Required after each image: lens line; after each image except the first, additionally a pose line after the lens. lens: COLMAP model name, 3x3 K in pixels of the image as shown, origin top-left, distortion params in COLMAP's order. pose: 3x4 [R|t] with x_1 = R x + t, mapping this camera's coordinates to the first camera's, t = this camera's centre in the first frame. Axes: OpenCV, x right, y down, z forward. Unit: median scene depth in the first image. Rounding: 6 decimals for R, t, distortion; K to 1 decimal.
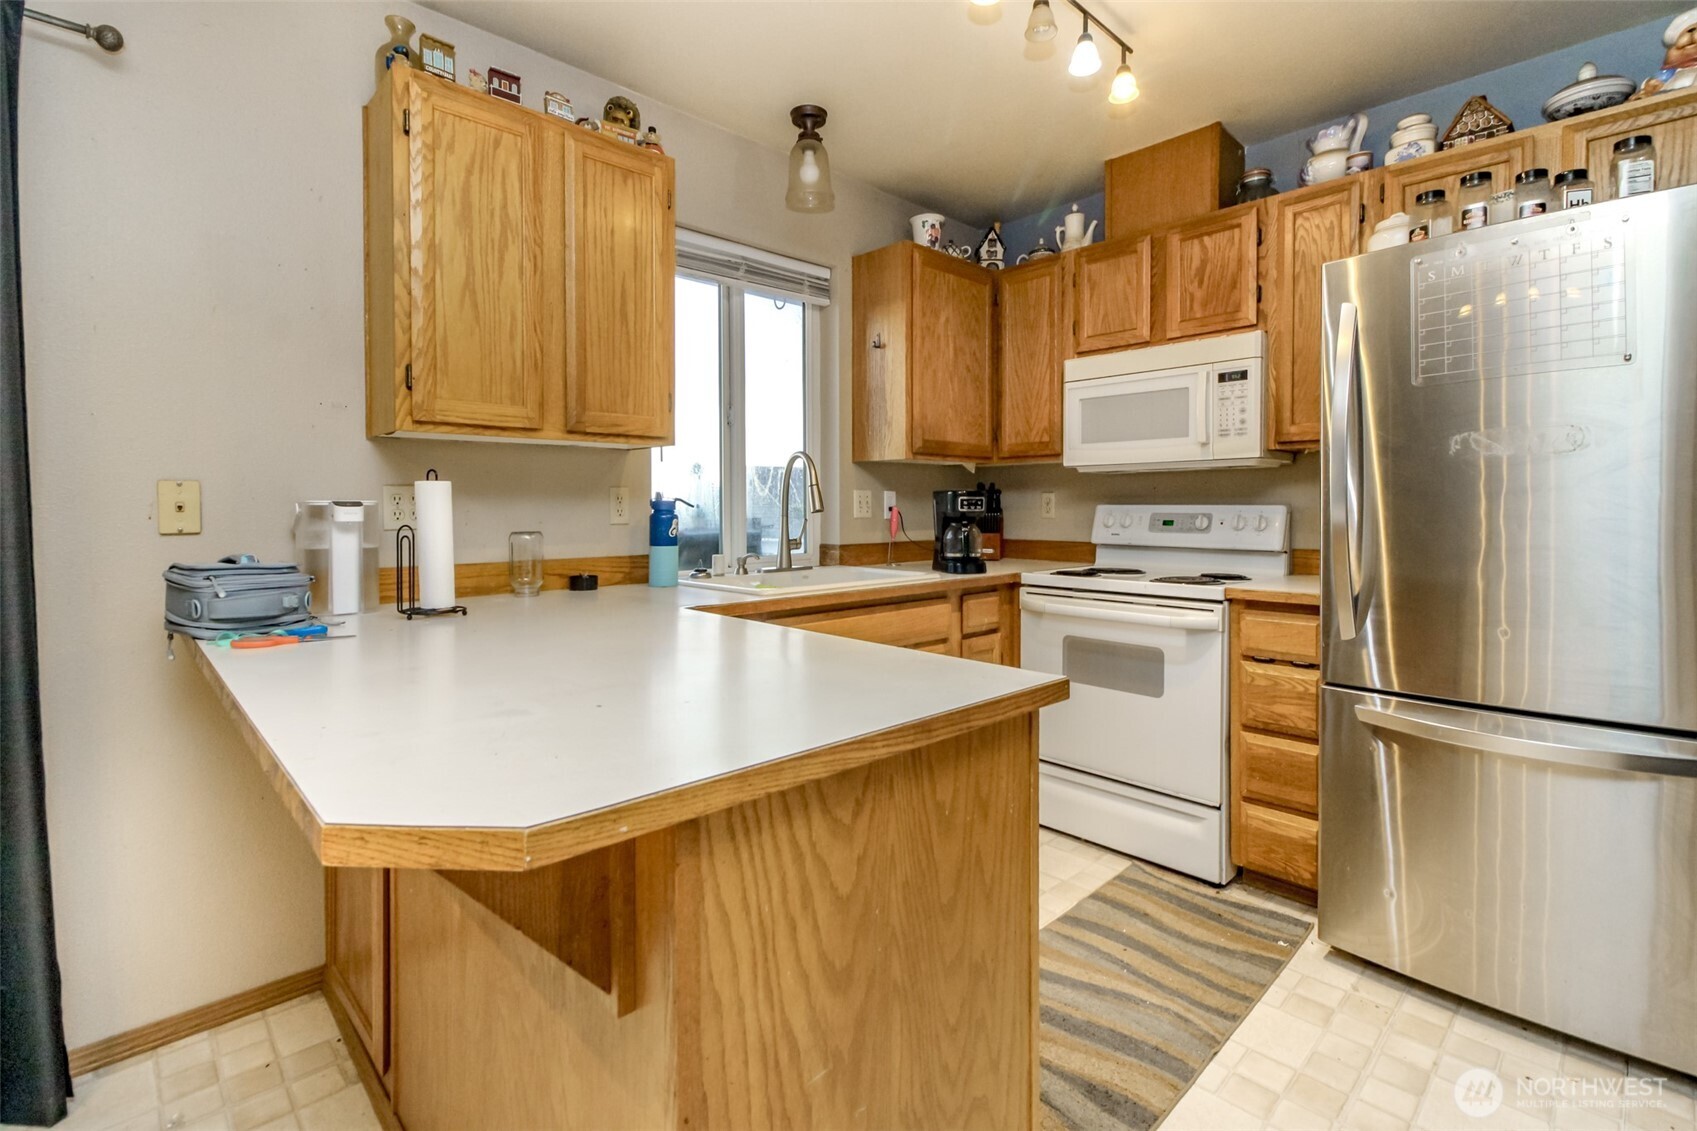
lens RADIAL K [[787.4, 0, 850.0], [0, 787.4, 524.7], [0, 0, 1]] dist [0.003794, -0.005573]
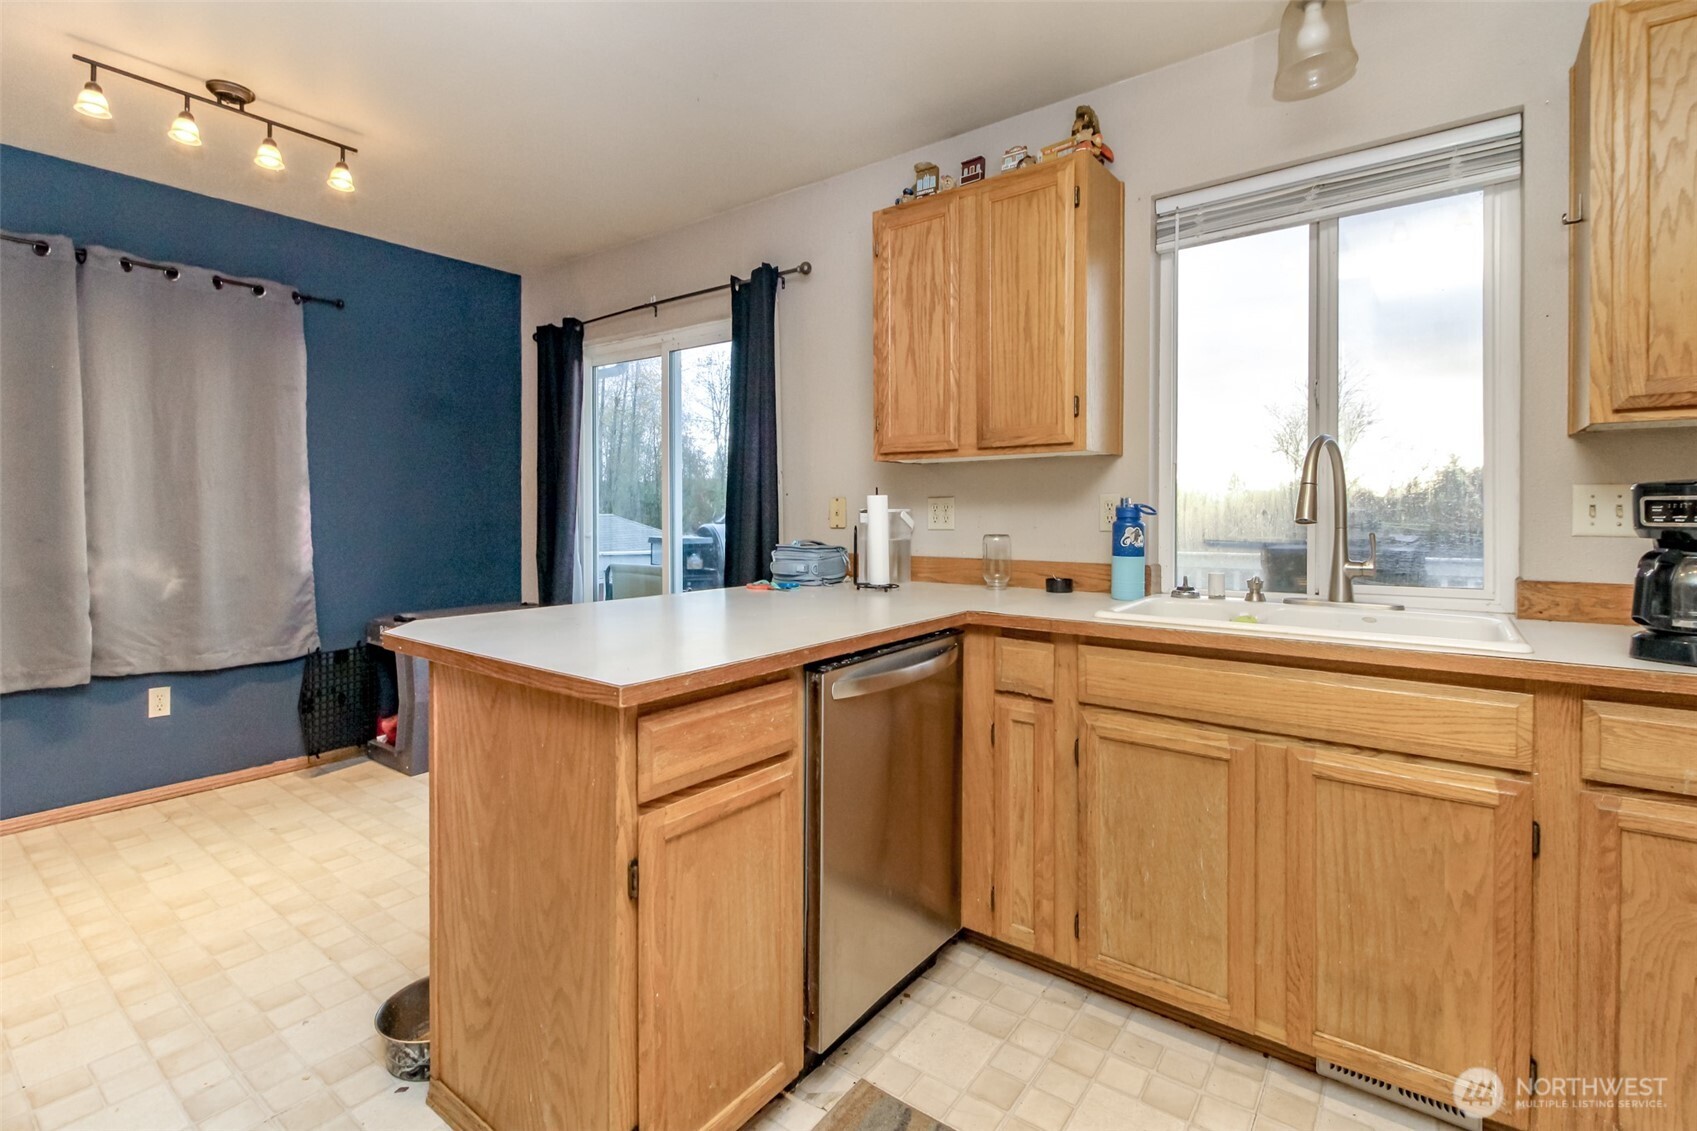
lens RADIAL K [[734.0, 0, 805.8], [0, 734.0, 521.8], [0, 0, 1]] dist [-0.001173, -0.000422]
pose [[0.147309, 0.016071, -0.988960, 0.503231], [-0.022371, 0.999666, 0.012912, -0.014301], [0.988838, 0.020222, 0.147619, 0.444508]]
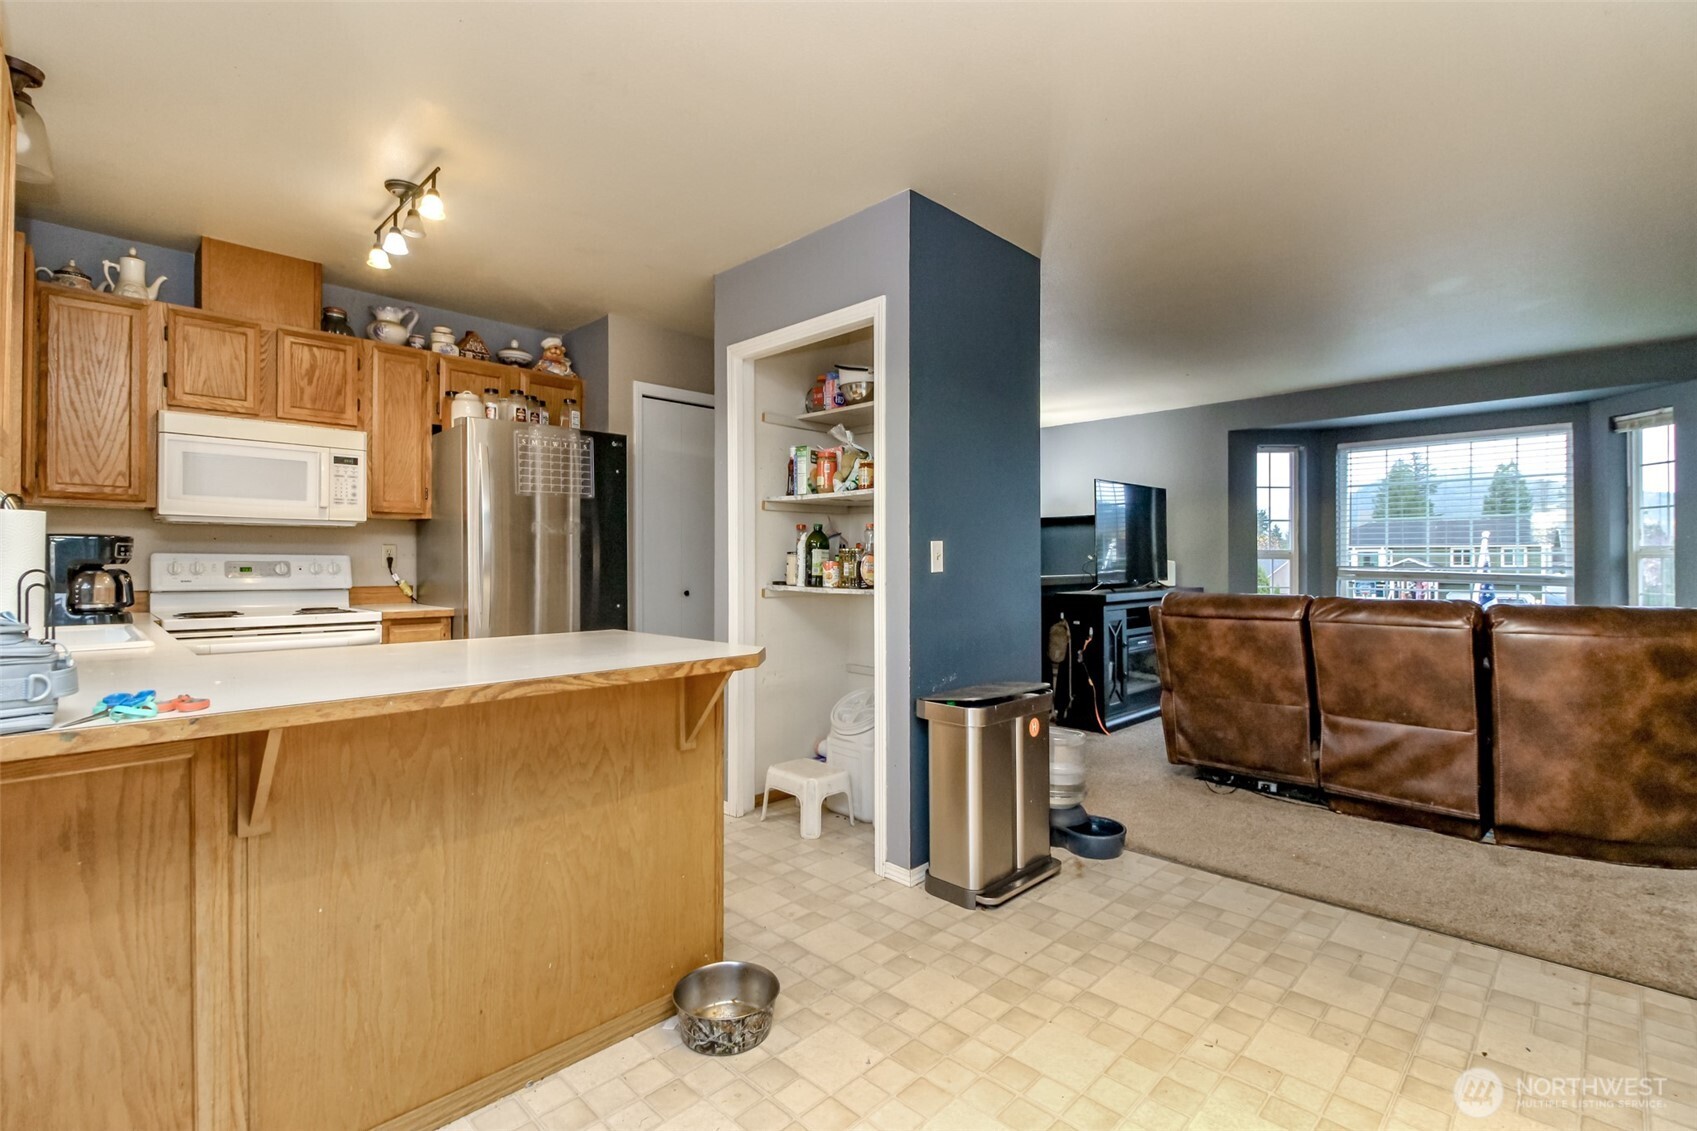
lens RADIAL K [[772.5, 0, 848.5], [0, 772.5, 565.5], [0, 0, 1]] dist [0.017167, -0.014202]
pose [[-0.028547, 0.000997, 0.999592, -0.837886], [0.018015, 0.999838, -0.000483, 0.009691], [-0.999430, 0.017994, -0.028561, 0.159907]]
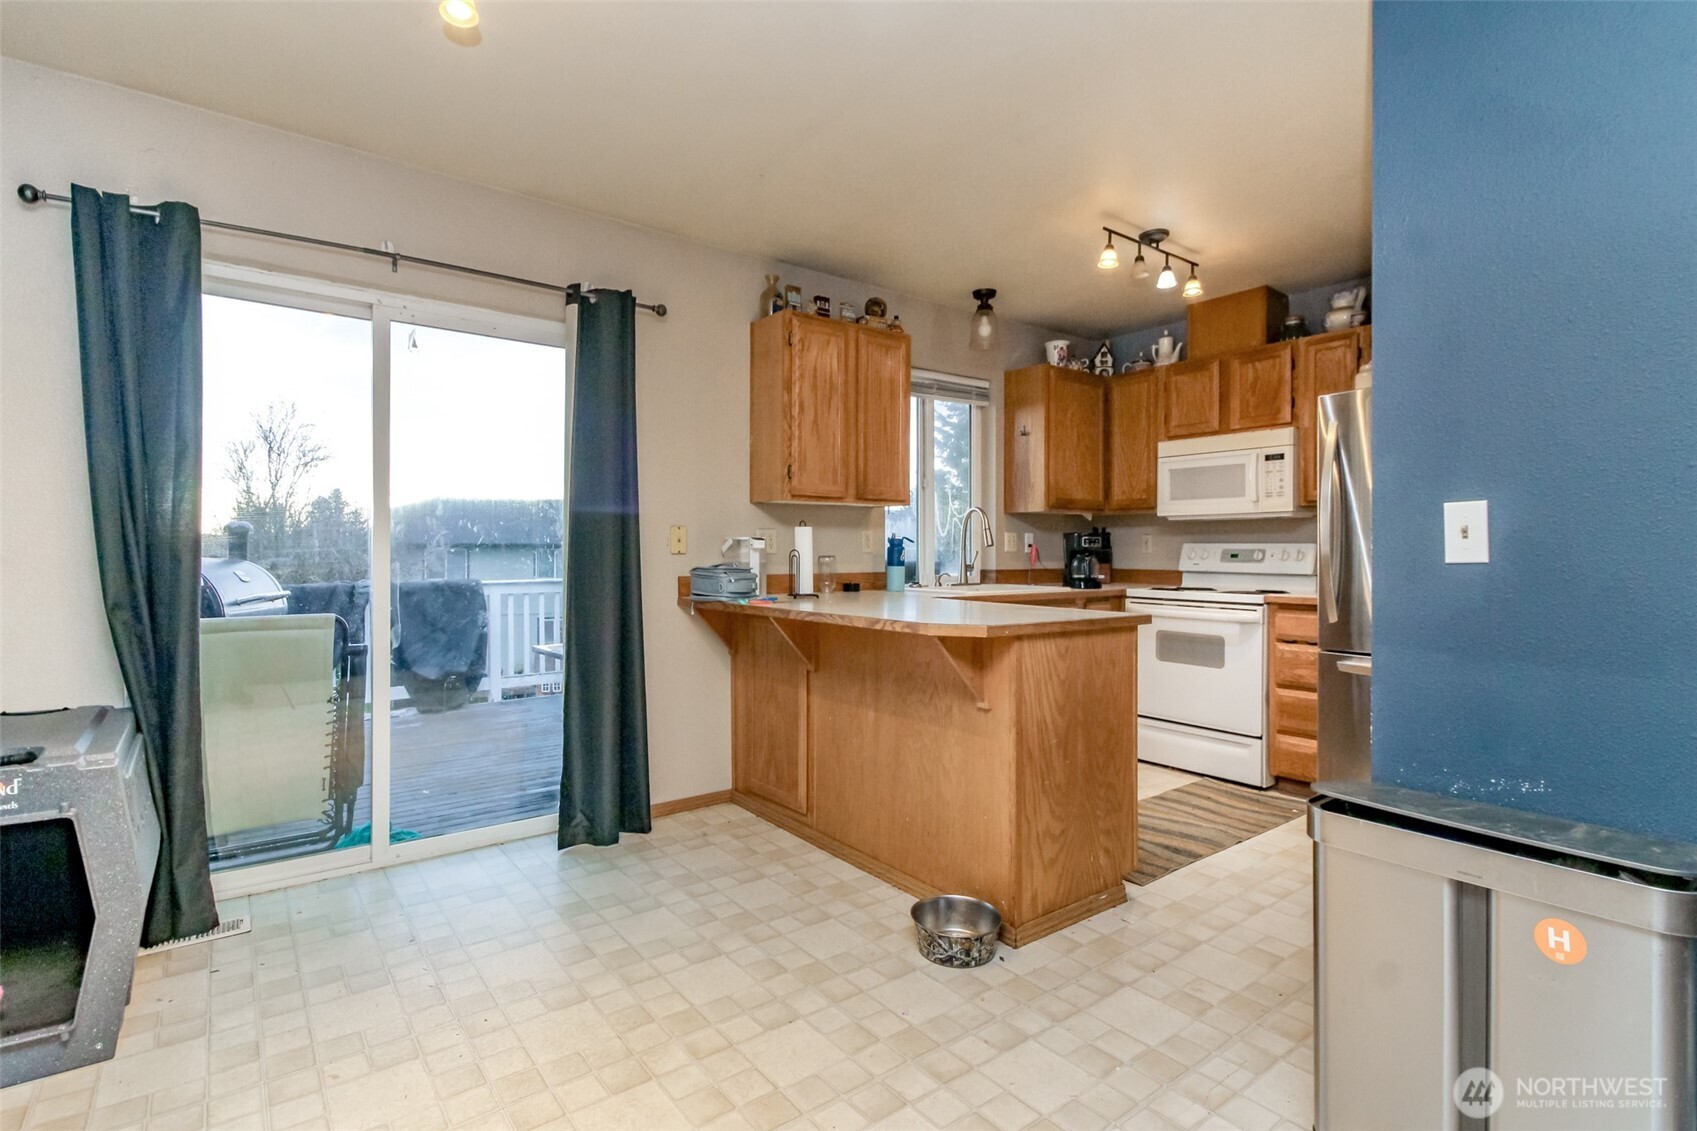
lens RADIAL K [[833.1, 0, 802.6], [0, 833.1, 552.1], [0, 0, 1]] dist [0.002361, -0.000211]
pose [[0.988601, 0.004978, -0.150480, -0.153723], [-0.008132, 0.999760, -0.020353, 0.030559], [0.150342, 0.021345, 0.988404, -0.661952]]
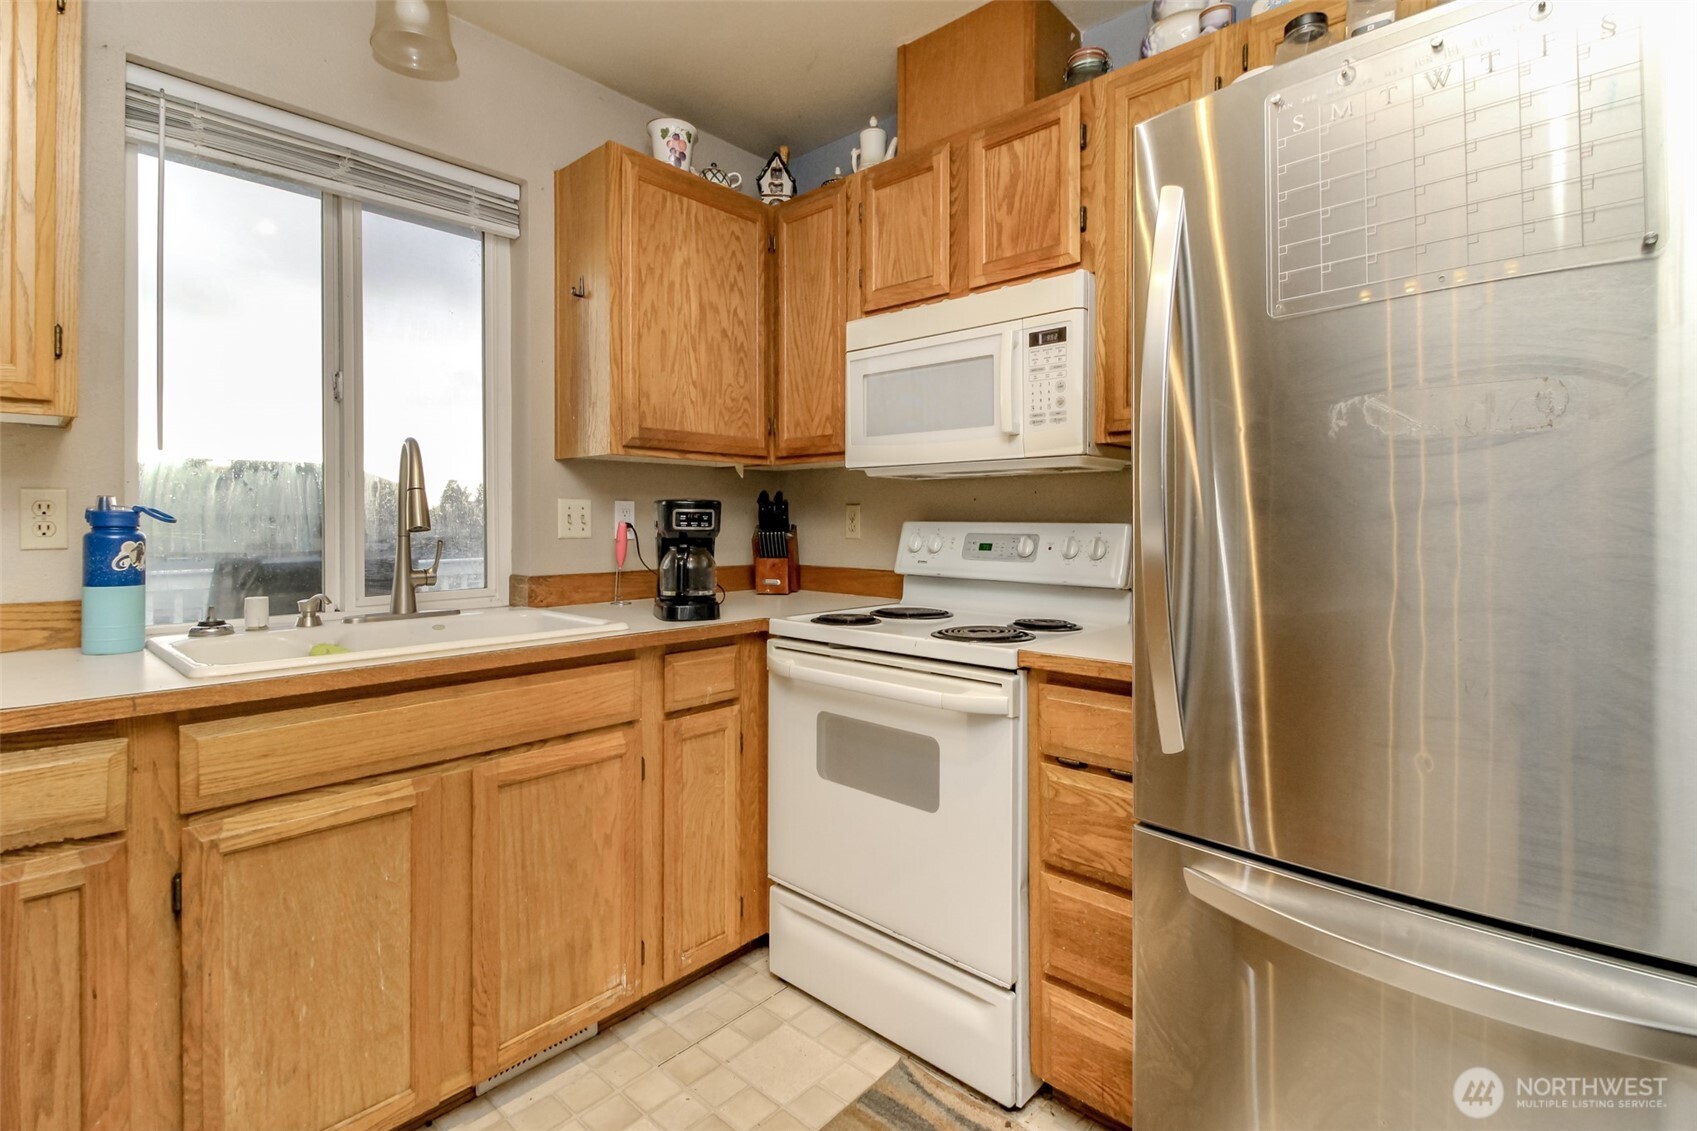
lens RADIAL K [[794.8, 0, 857.1], [0, 794.8, 524.4], [0, 0, 1]] dist [0.004958, -0.000929]
pose [[0.996940, 0.005640, 0.077964, 0.251354], [-0.004173, 0.999811, -0.018964, -0.009632], [-0.078056, 0.018581, 0.996776, 0.304092]]
